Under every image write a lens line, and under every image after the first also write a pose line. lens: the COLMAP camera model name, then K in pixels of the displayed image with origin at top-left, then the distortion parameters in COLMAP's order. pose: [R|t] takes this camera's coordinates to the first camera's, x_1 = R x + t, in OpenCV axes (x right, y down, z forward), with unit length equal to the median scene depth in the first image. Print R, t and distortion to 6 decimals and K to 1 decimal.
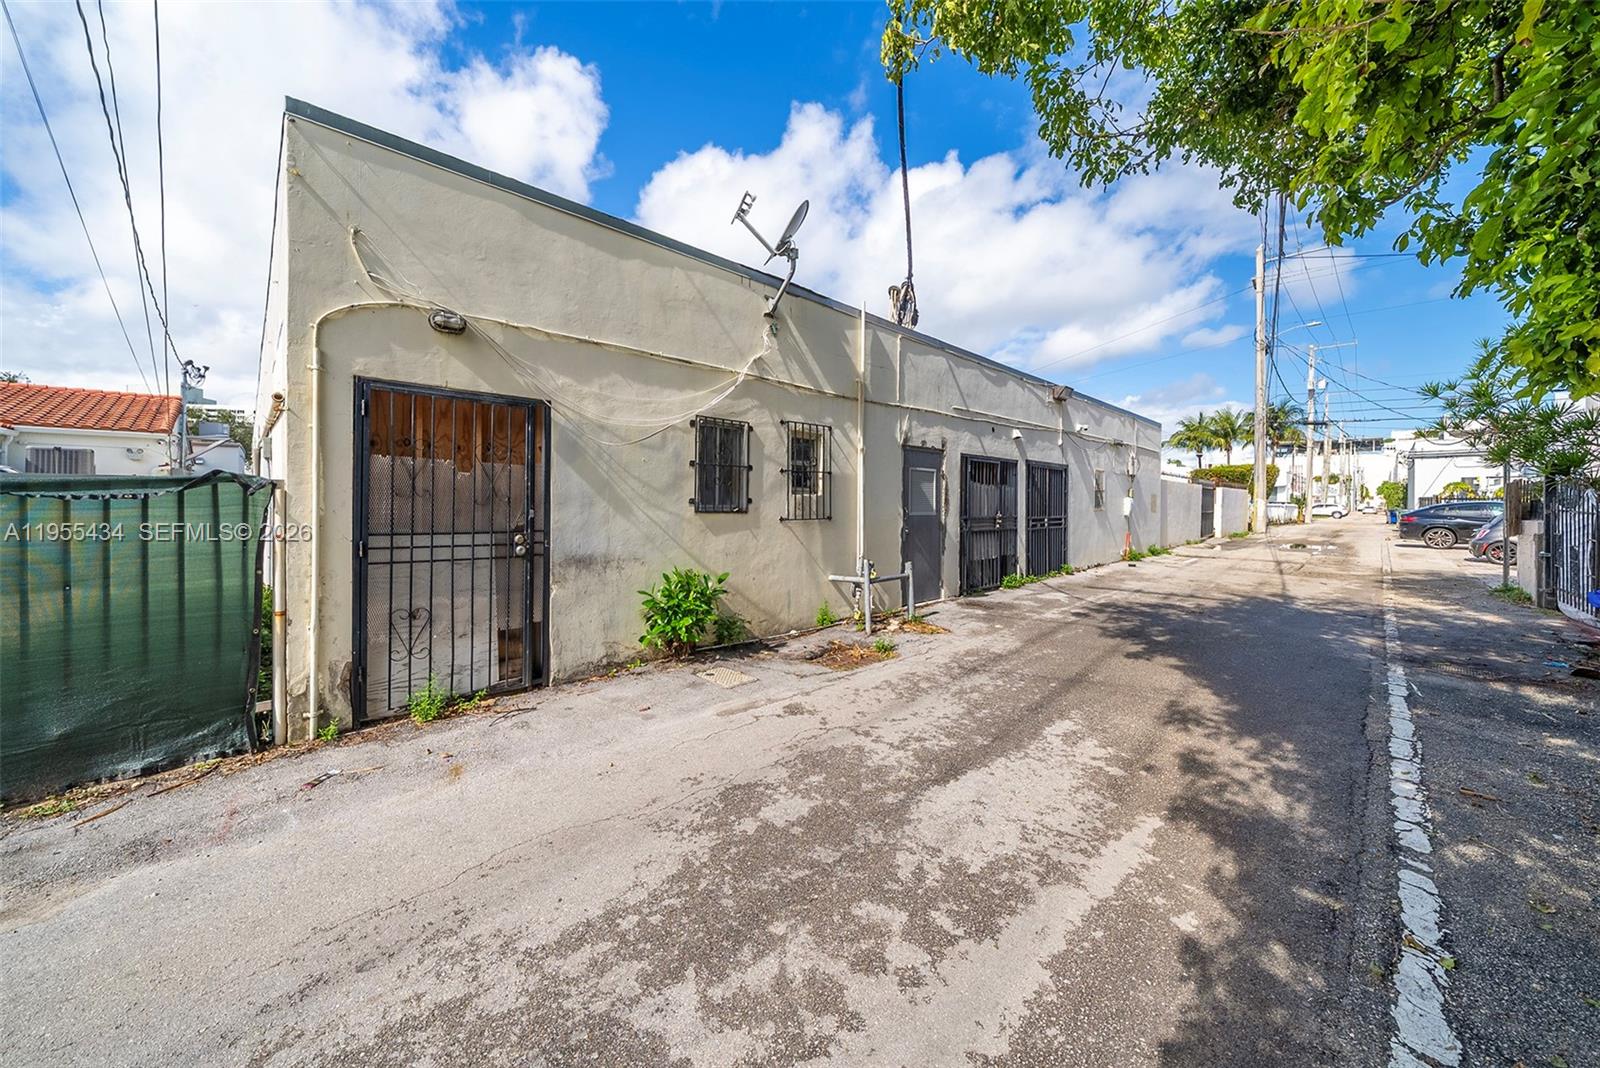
lens RADIAL K [[598.4, 0, 802.5], [0, 598.4, 511.1], [0, 0, 1]] dist [-0.006141, -0.000125]
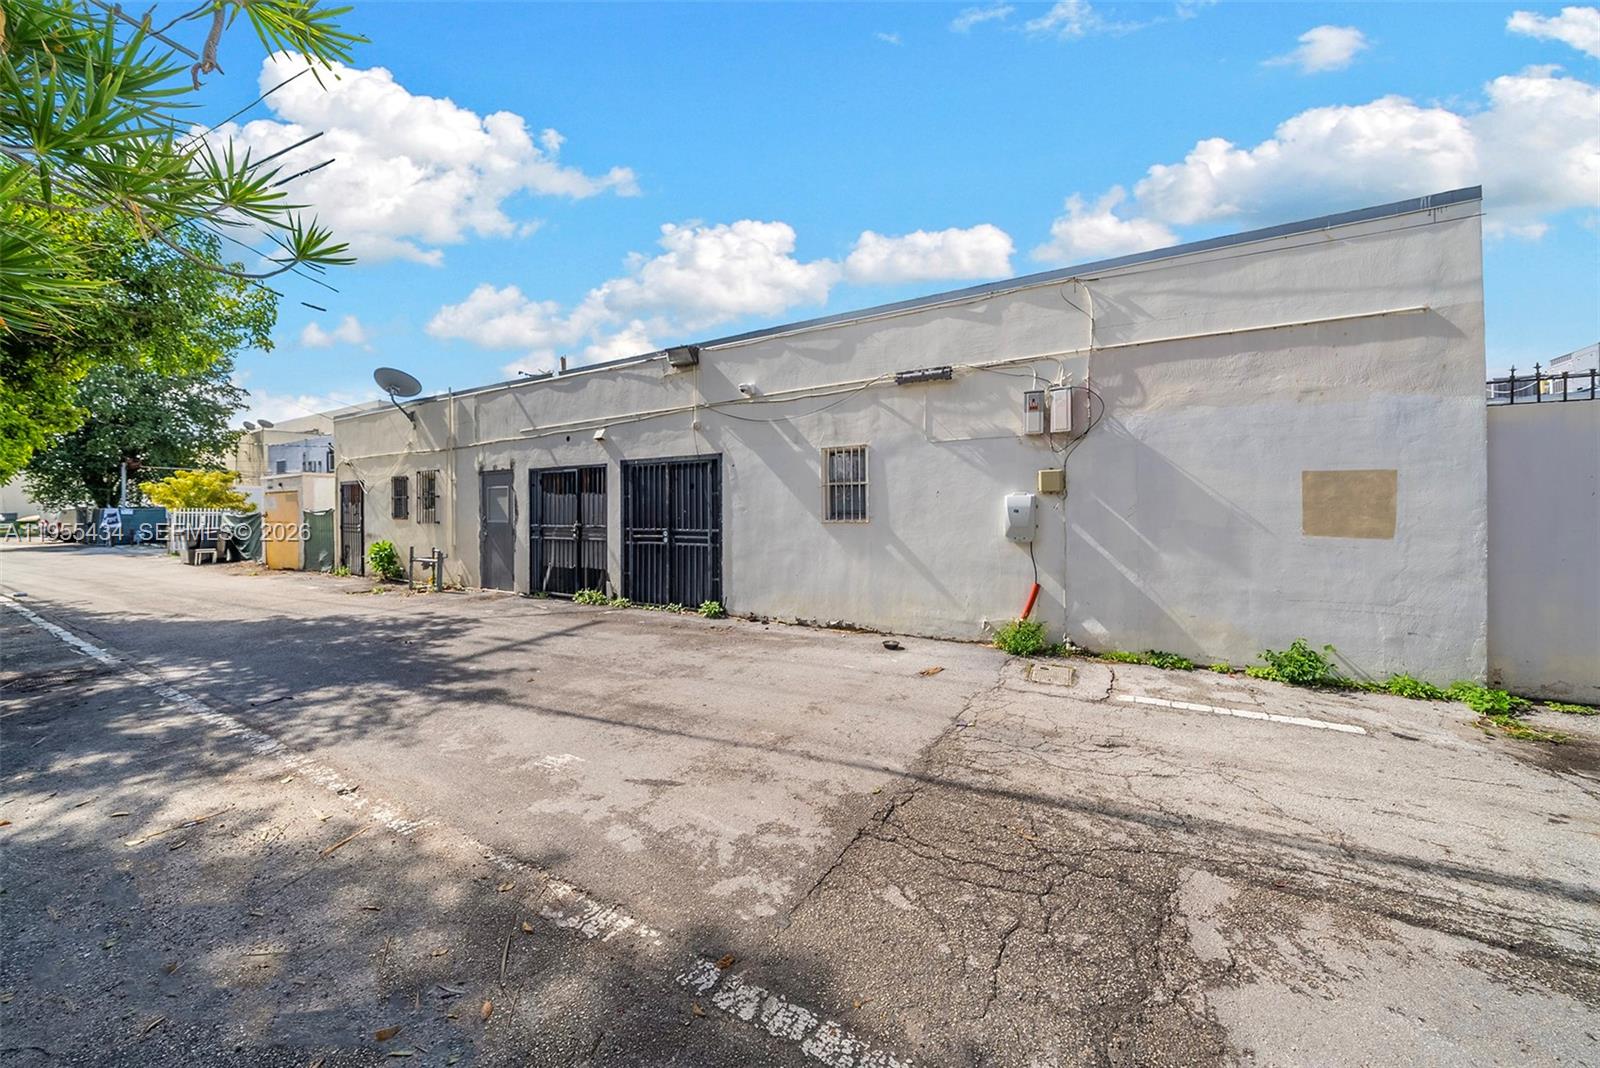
lens RADIAL K [[598.4, 0, 802.5], [0, 598.4, 511.1], [0, 0, 1]] dist [-0.006141, -0.000125]
pose [[0.208458, -0.006070, -0.978013, 1.577313], [-0.005246, 0.999959, -0.007324, -0.011903], [0.978017, 0.006657, 0.208418, 1.353782]]
